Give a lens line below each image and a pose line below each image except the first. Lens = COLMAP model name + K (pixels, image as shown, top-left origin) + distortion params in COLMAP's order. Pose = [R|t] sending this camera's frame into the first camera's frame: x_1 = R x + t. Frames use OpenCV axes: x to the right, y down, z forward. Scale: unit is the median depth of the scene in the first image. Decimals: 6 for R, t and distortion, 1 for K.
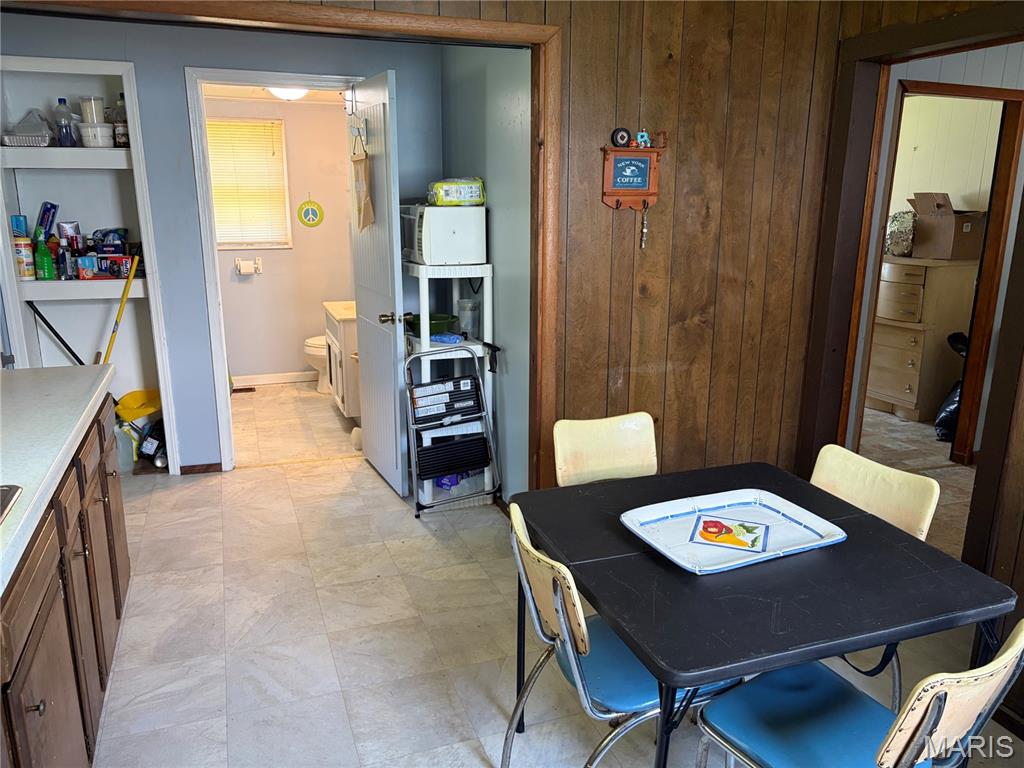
lens RADIAL K [[776.3, 0, 512.0], [0, 776.3, 384.0], [0, 0, 1]] dist [0.065965, -0.074408]
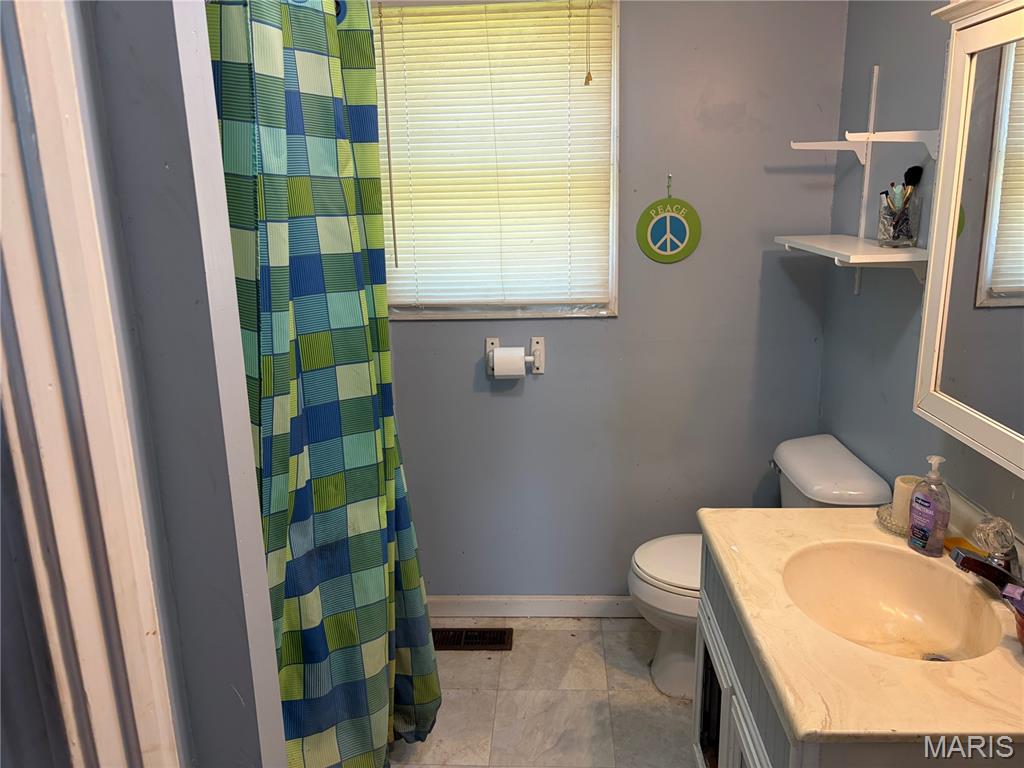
lens RADIAL K [[790.4, 0, 512.0], [0, 790.4, 384.0], [0, 0, 1]] dist [-0.004901, -0.002832]
pose [[0.922019, 0.065038, -0.381643, -0.268295], [-0.063120, 0.997852, 0.017556, -0.220804], [0.381965, 0.007902, 0.924143, 0.931524]]
